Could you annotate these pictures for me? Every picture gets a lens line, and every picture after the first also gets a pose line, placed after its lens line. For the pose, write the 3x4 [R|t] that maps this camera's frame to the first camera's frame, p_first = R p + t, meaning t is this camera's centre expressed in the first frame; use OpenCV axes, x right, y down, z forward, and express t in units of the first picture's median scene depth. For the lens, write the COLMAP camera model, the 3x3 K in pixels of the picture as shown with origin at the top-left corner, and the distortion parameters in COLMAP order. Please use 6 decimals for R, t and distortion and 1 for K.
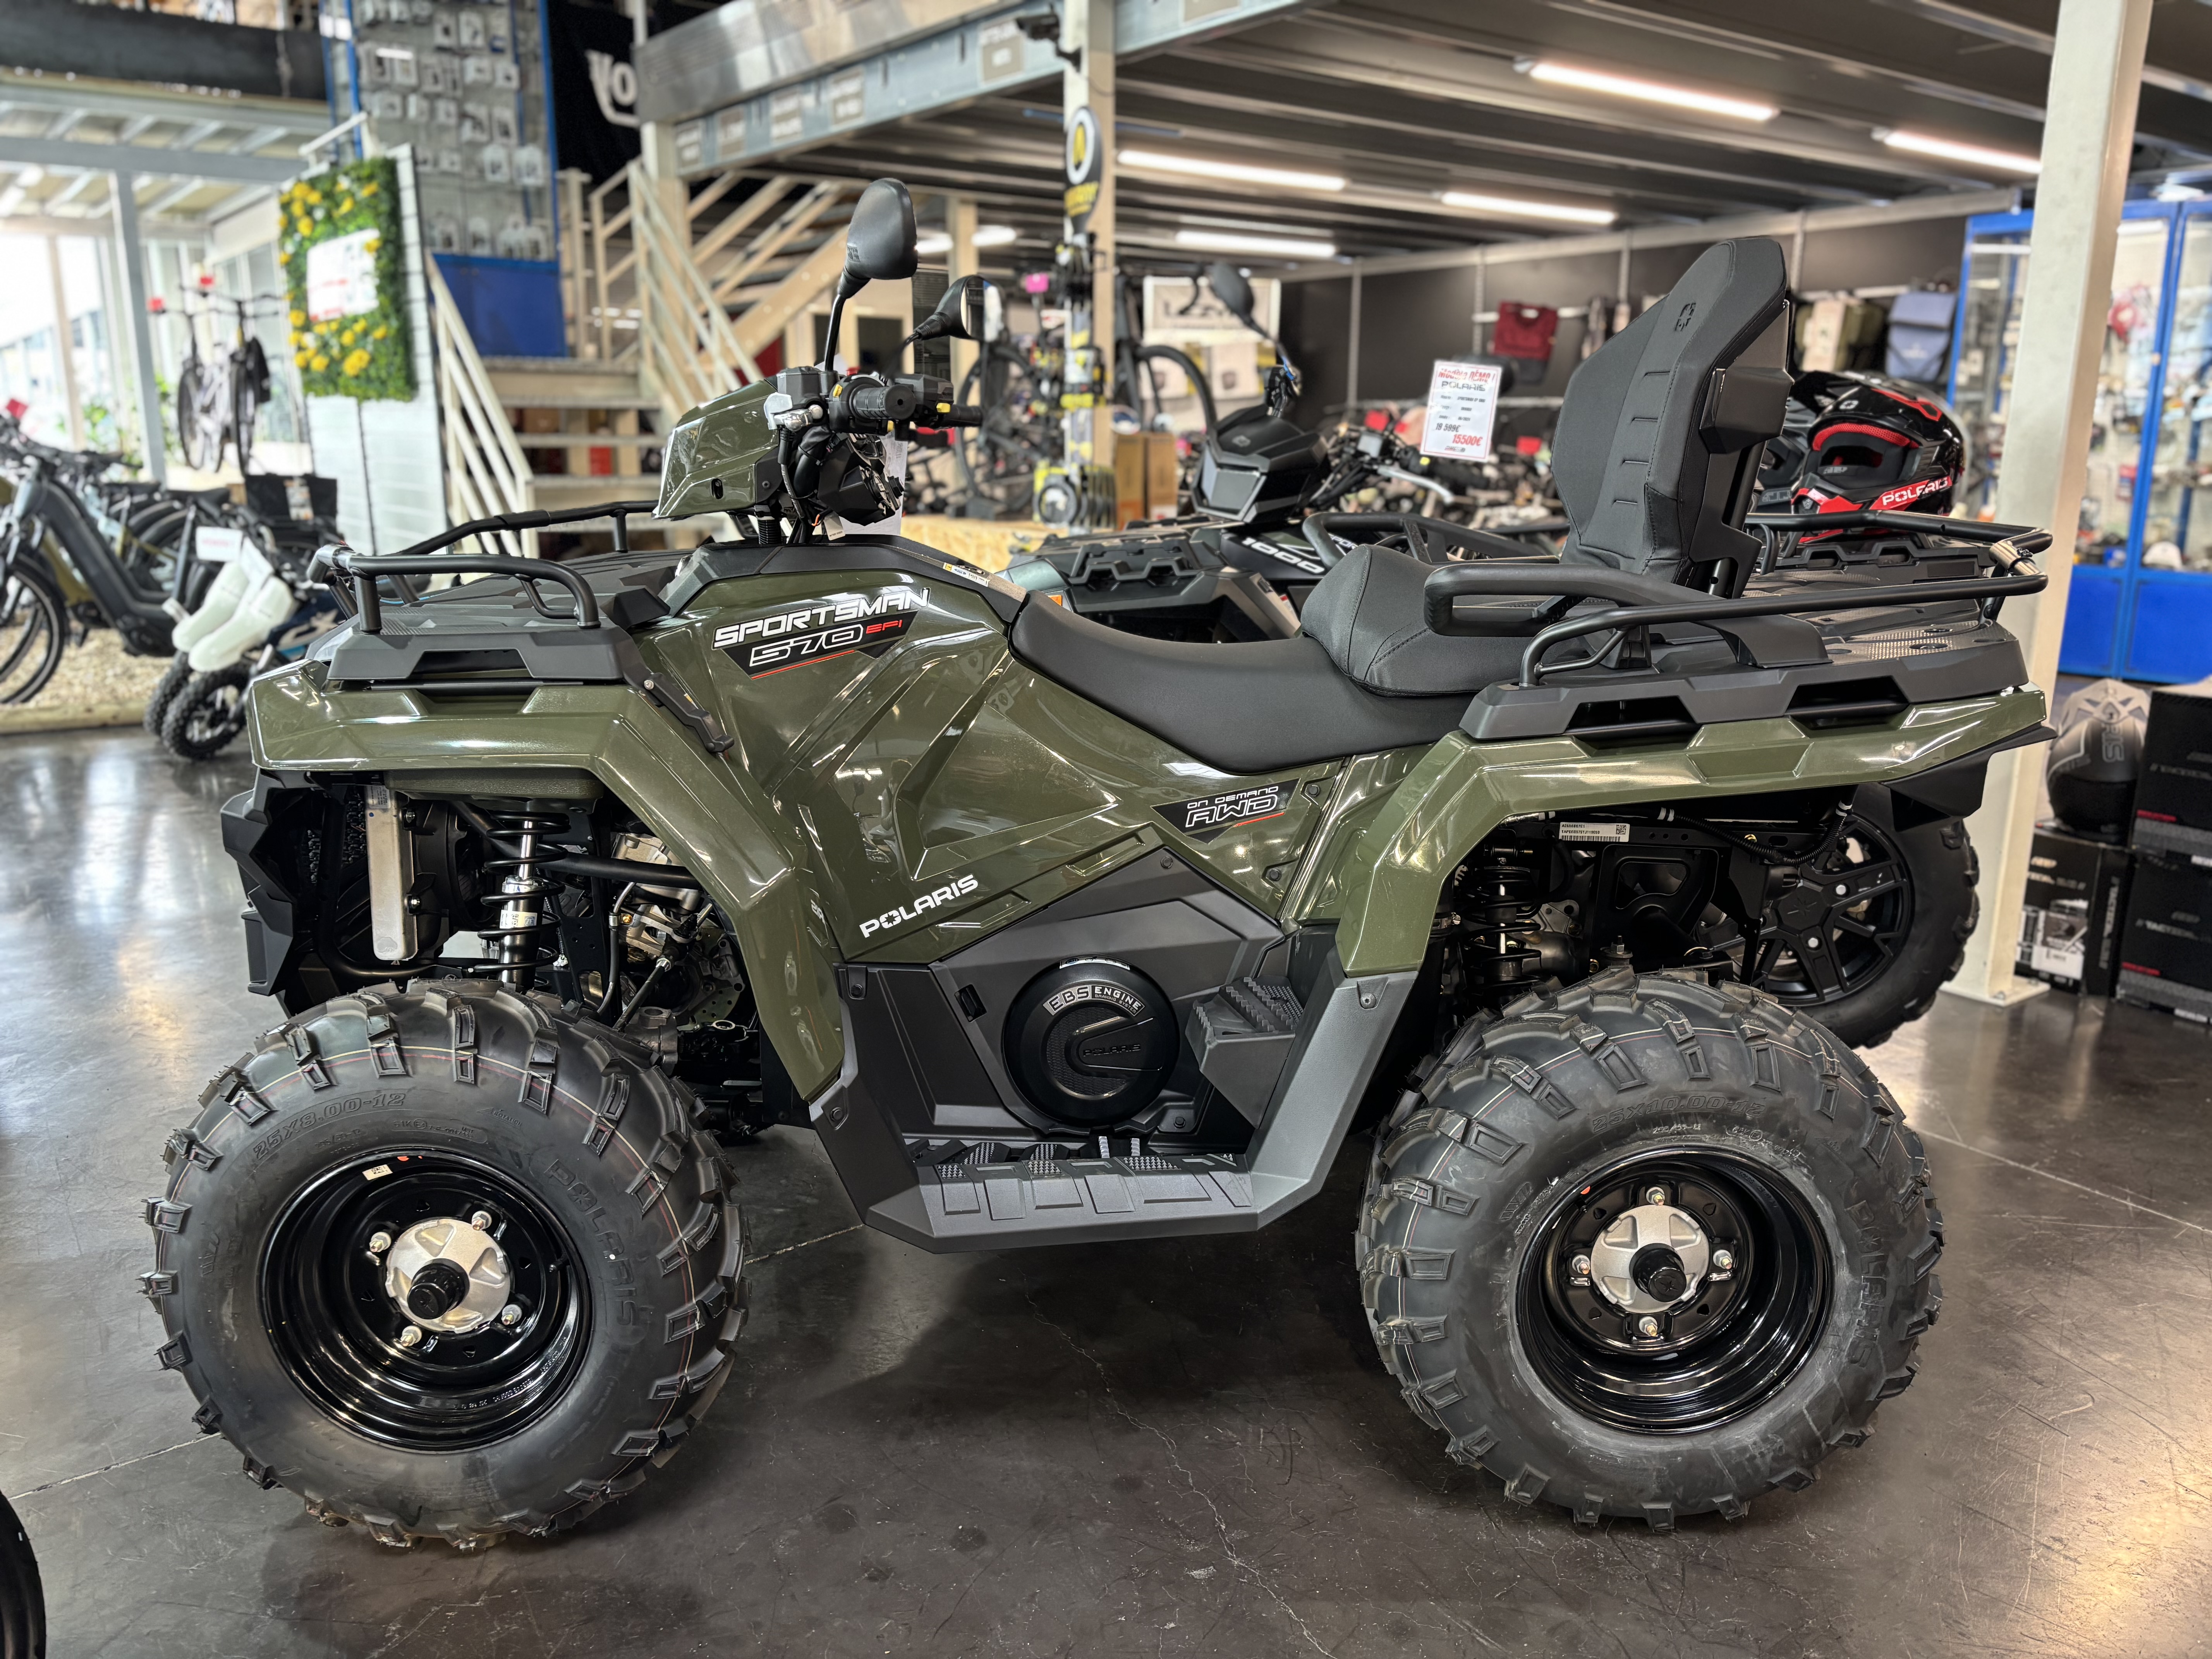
lens RADIAL K [[1646.4, 0, 1106.0], [0, 1646.4, 829.5], [0, 0, 1]] dist [0.036697, -0.004519]
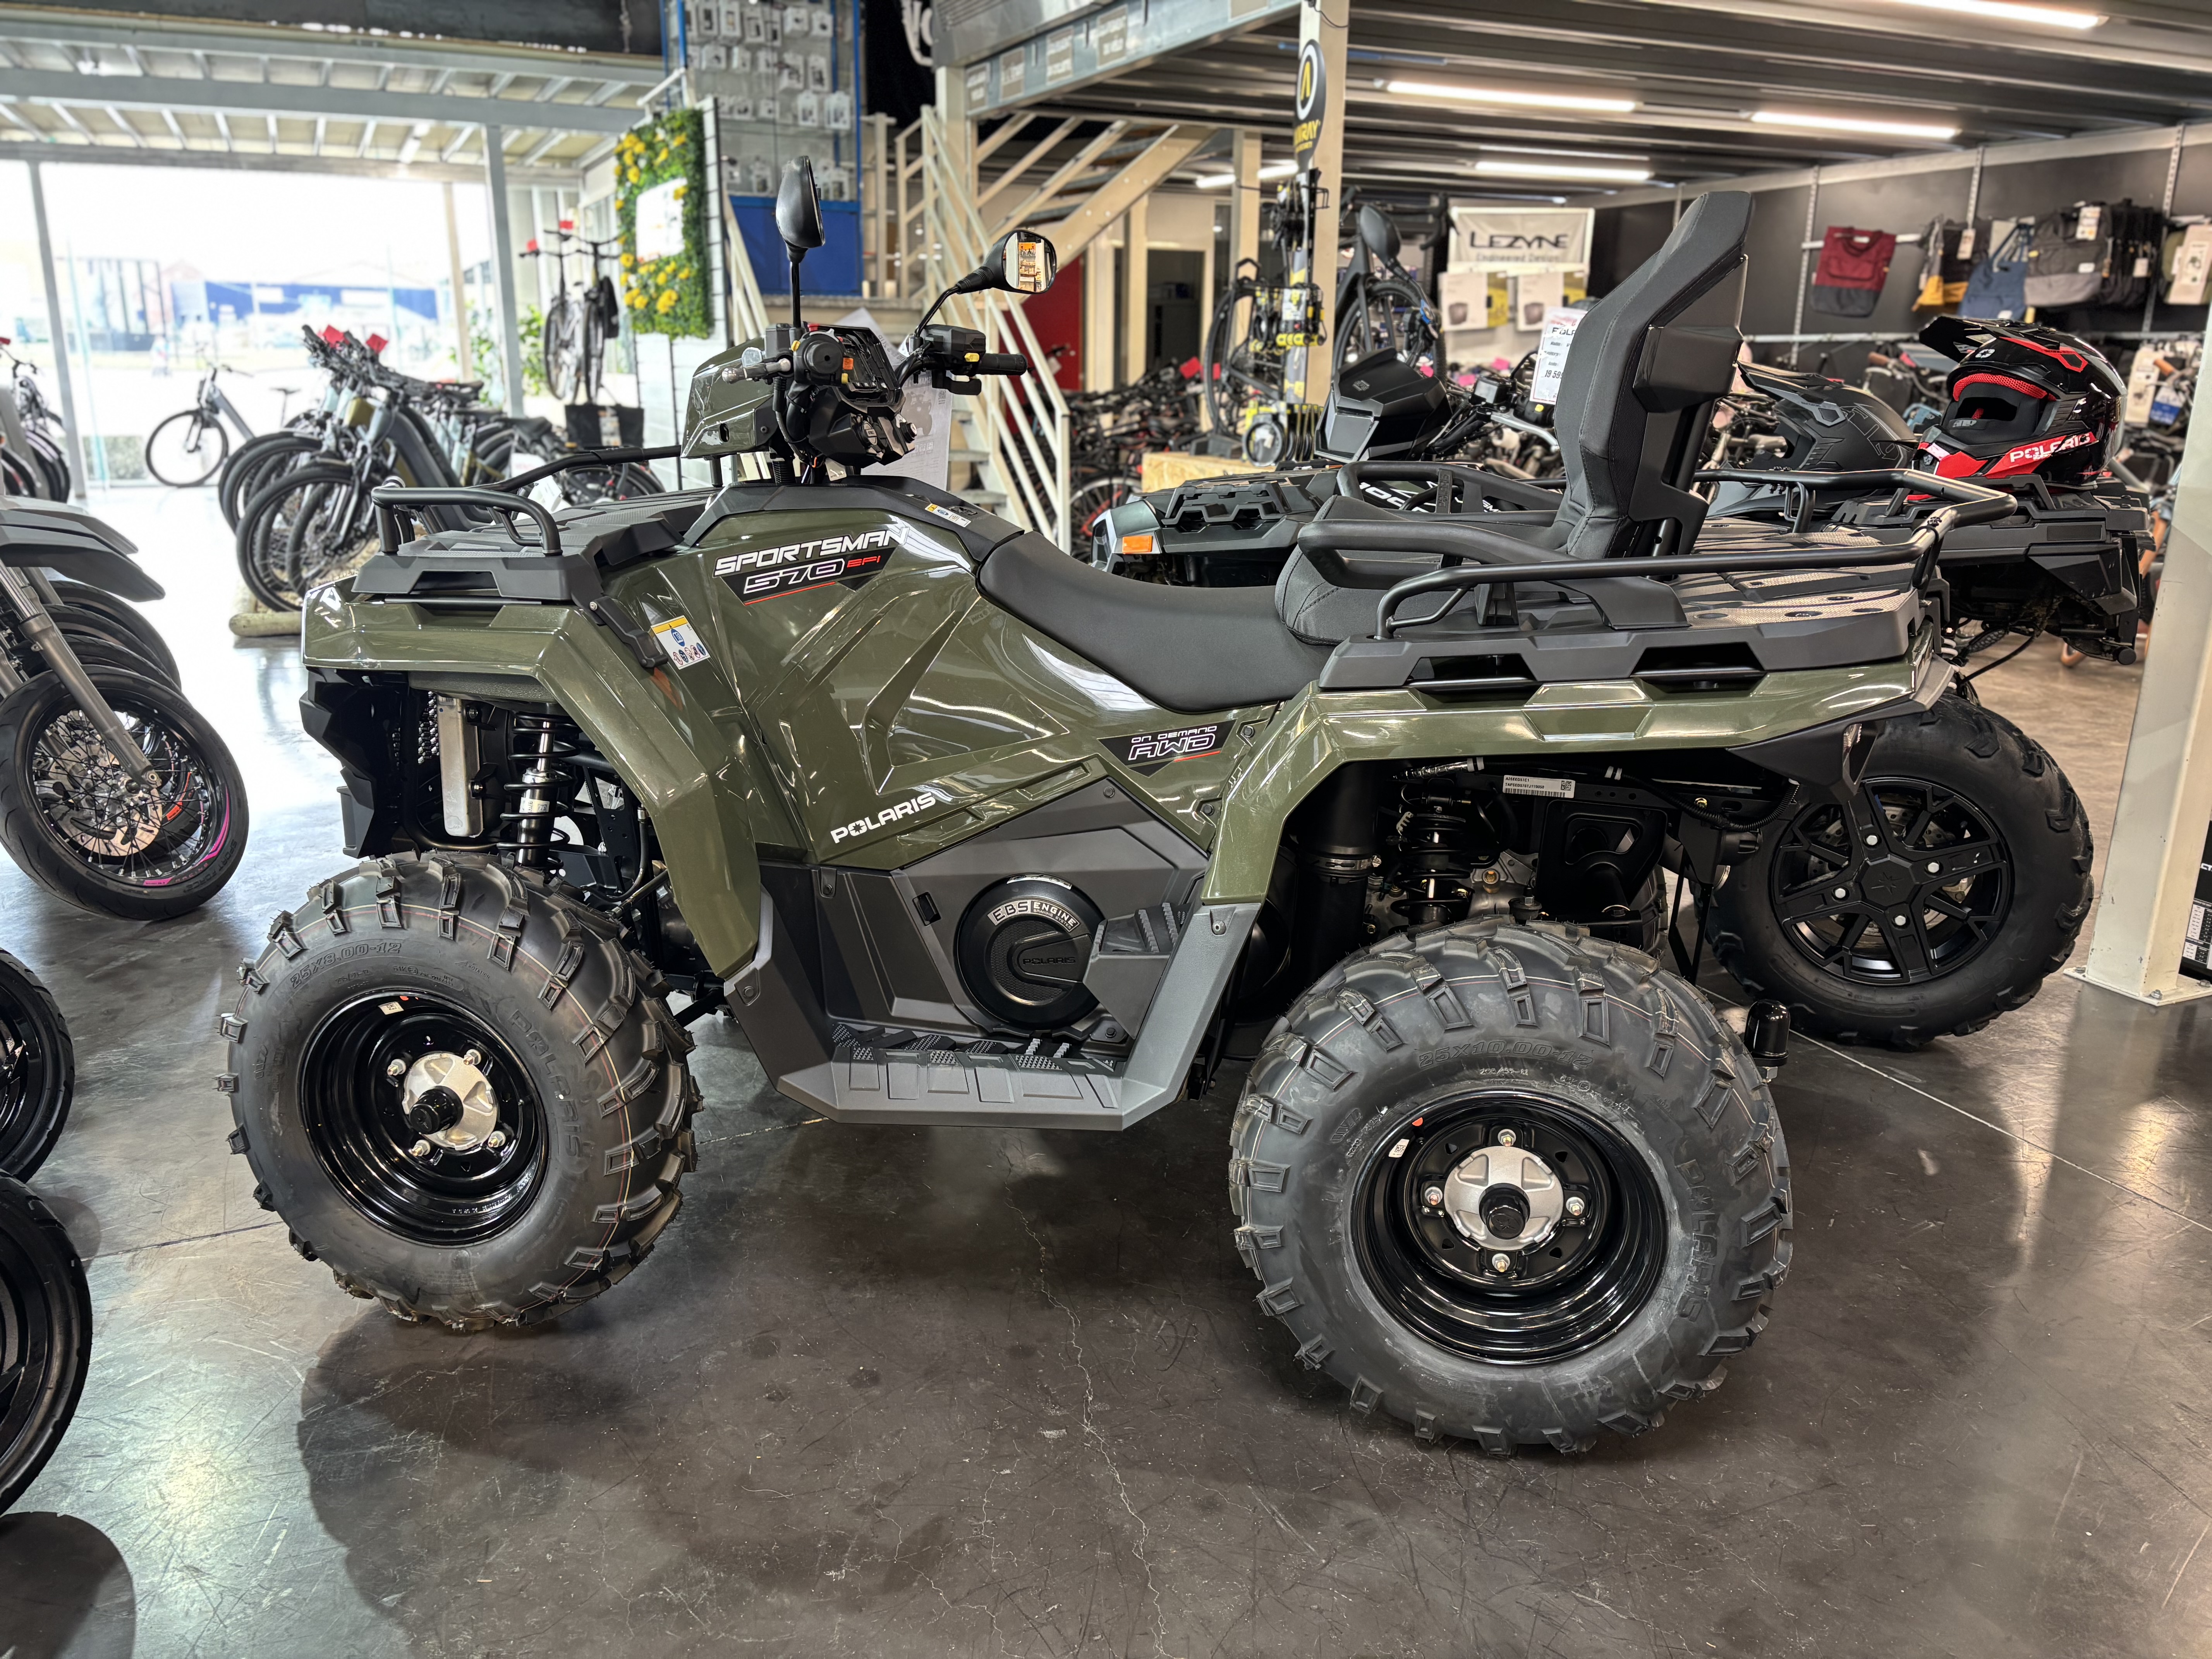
lens RADIAL K [[1646.4, 0, 1106.0], [0, 1646.4, 829.5], [0, 0, 1]] dist [0.036697, -0.004519]
pose [[0.977871, 0.062945, -0.199514, 0.262005], [-0.055054, 0.997475, 0.044859, -0.003117], [0.201834, -0.032882, 0.978868, -0.051878]]
